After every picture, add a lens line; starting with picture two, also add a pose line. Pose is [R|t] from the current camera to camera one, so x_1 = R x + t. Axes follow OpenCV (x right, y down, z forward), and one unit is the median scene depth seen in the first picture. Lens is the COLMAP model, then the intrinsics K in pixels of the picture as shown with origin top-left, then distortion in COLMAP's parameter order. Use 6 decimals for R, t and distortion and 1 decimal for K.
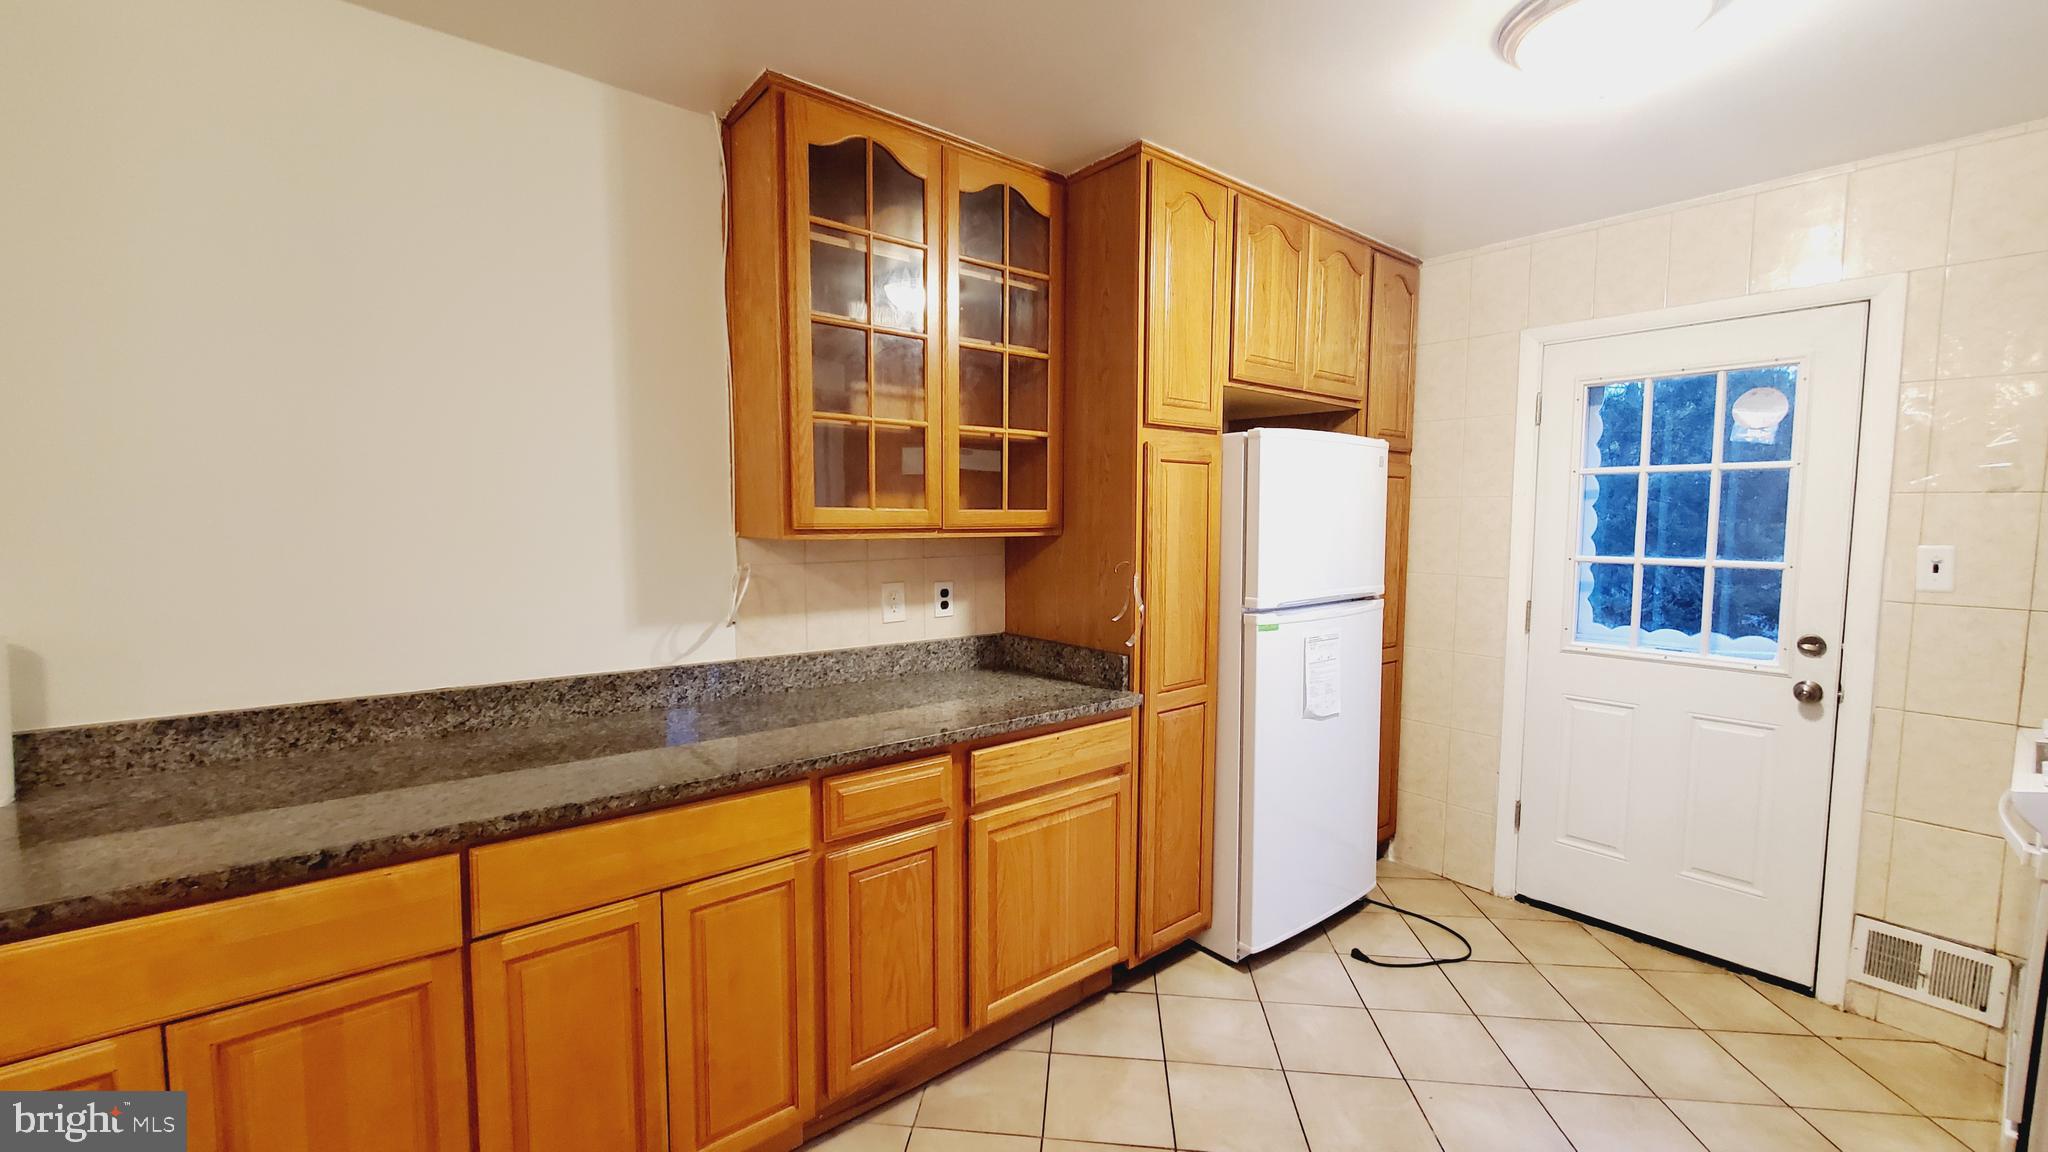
lens RADIAL K [[815.9, 0, 1015.8], [0, 815.9, 578.4], [0, 0, 1]] dist [-0.002090, 0.000437]
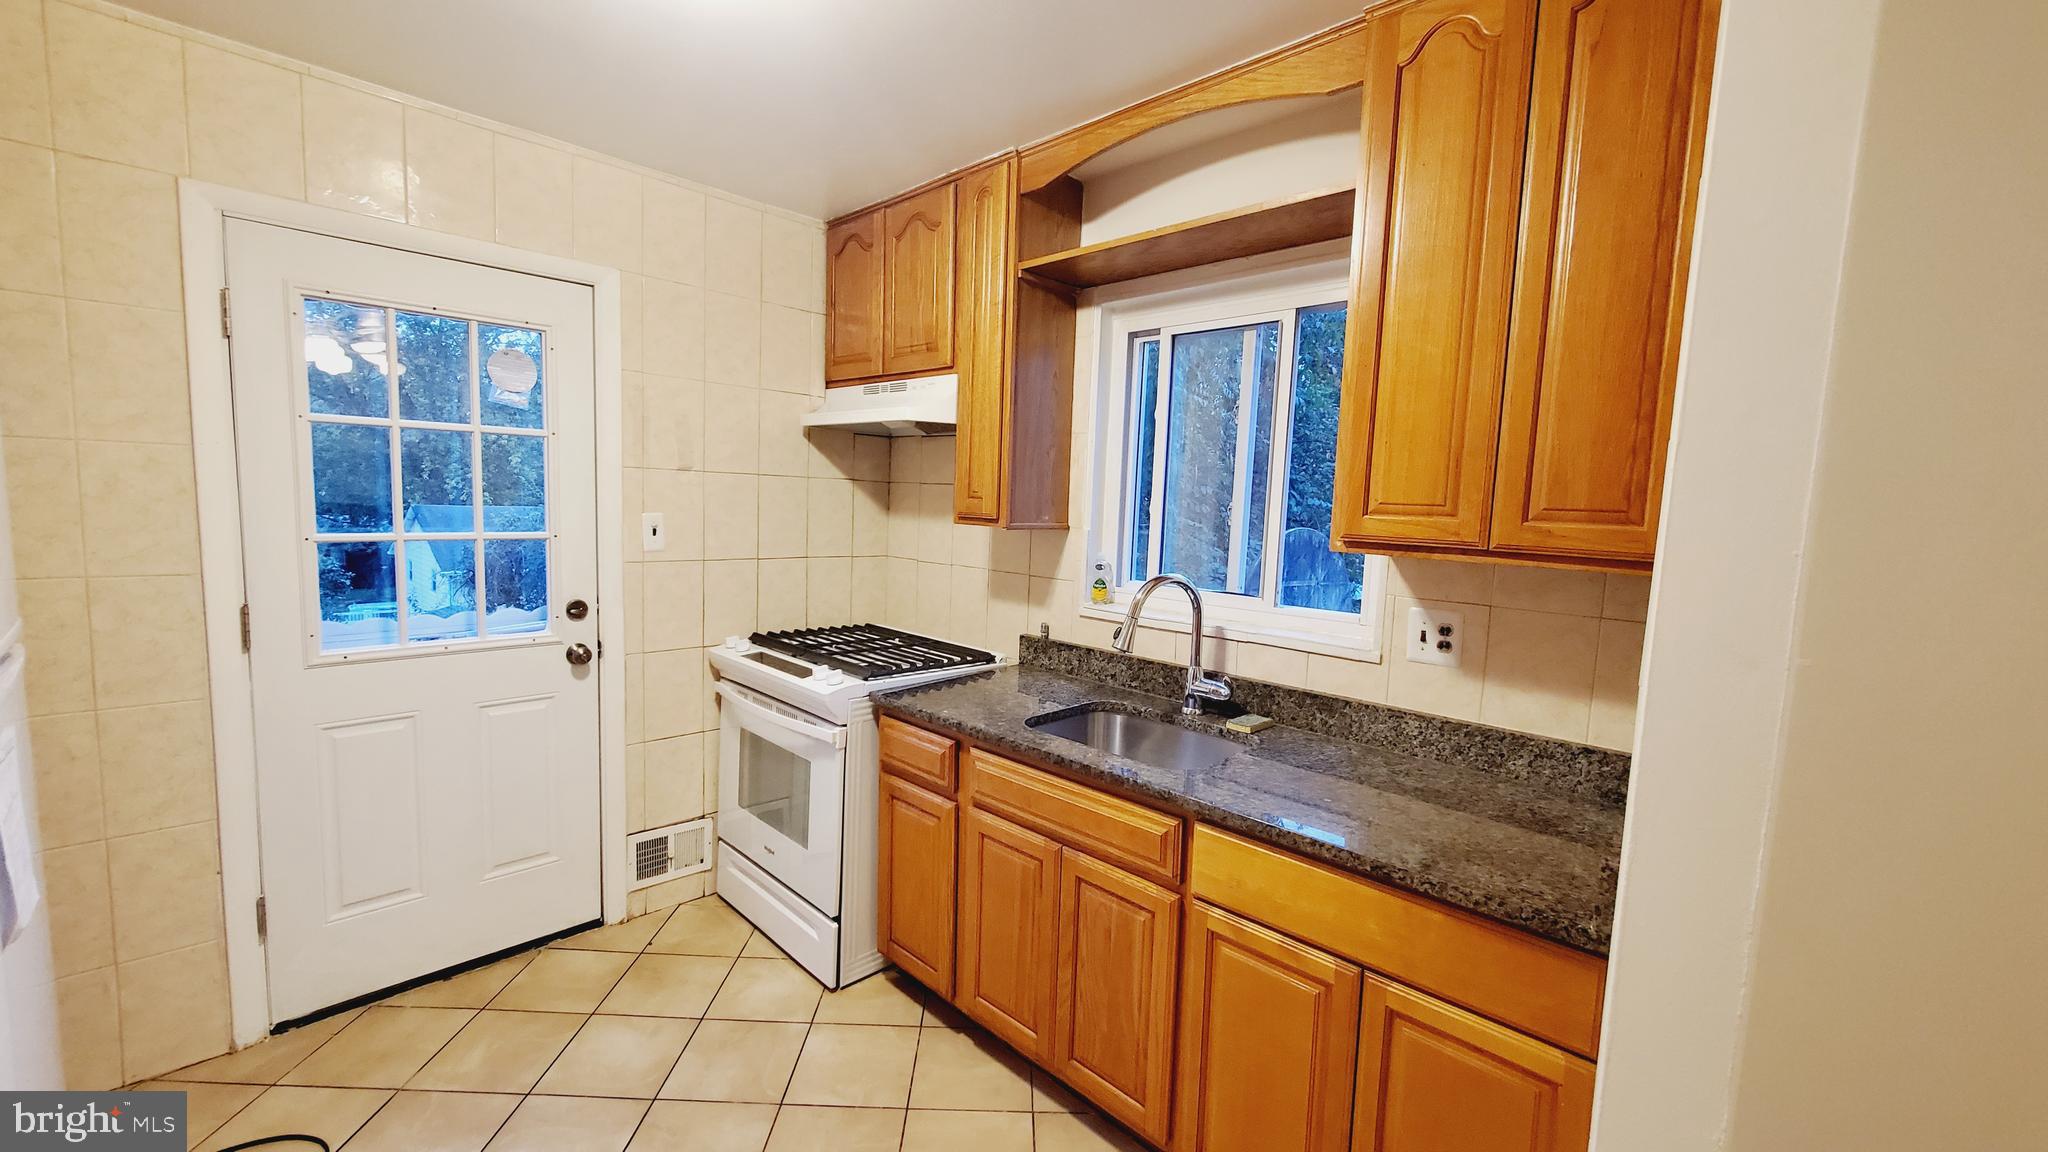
lens RADIAL K [[815.9, 0, 1016.2], [0, 815.9, 577.5], [0, 0, 1]] dist [-0.002090, 0.000437]
pose [[-0.106573, -0.111770, 0.988003, -0.122561], [0.036231, 0.992565, 0.116194, -0.062964], [-0.993645, 0.048179, -0.101731, 0.564727]]
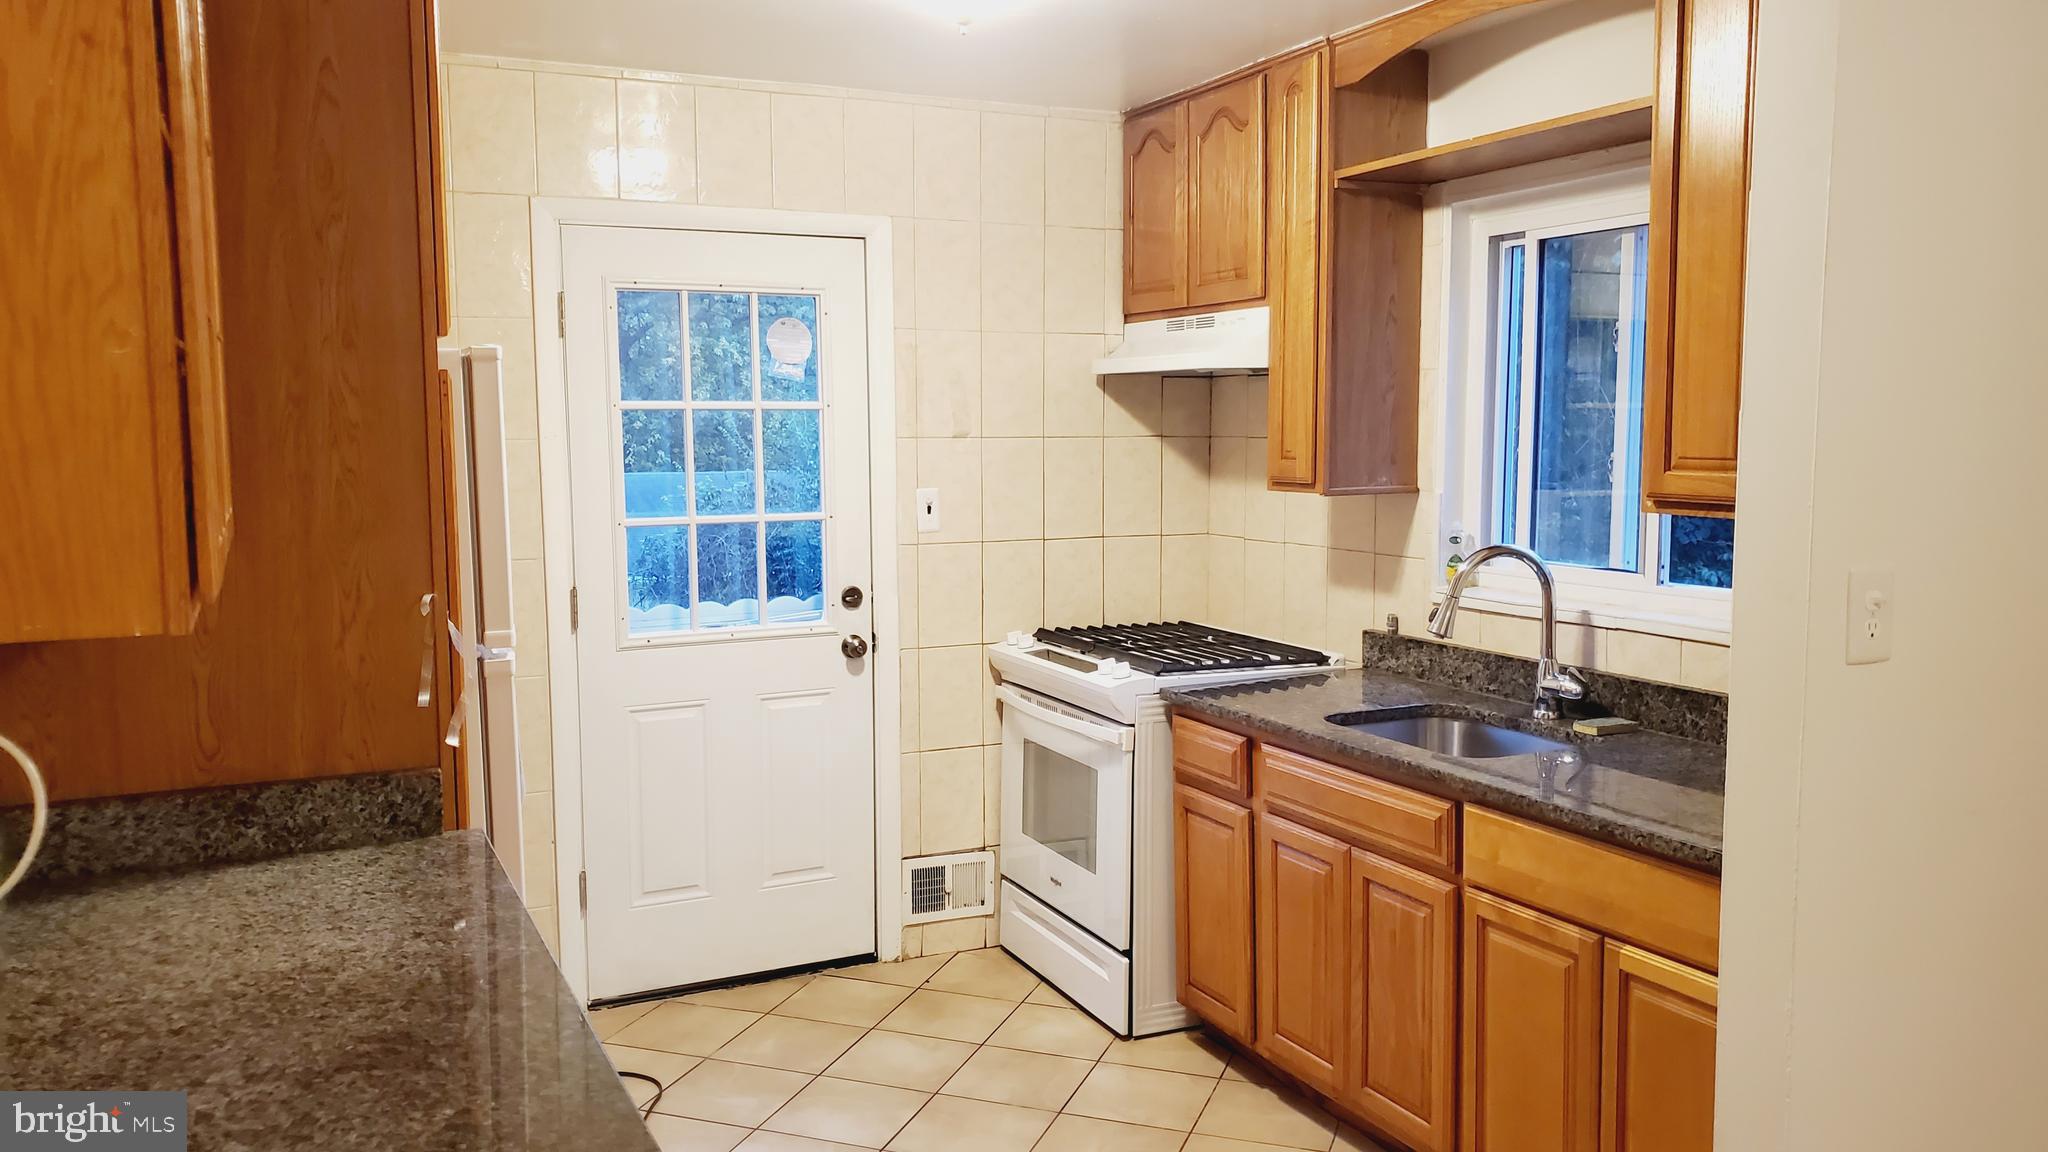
lens RADIAL K [[1587.5, 0, 1014.5], [0, 1587.5, 580.9], [0, 0, 1]] dist [0.050186, -0.046312]
pose [[0.240219, -0.108565, 0.964629, -0.785405], [0.081442, 0.992477, 0.091418, -0.093581], [-0.967296, 0.056601, 0.247254, 0.373776]]
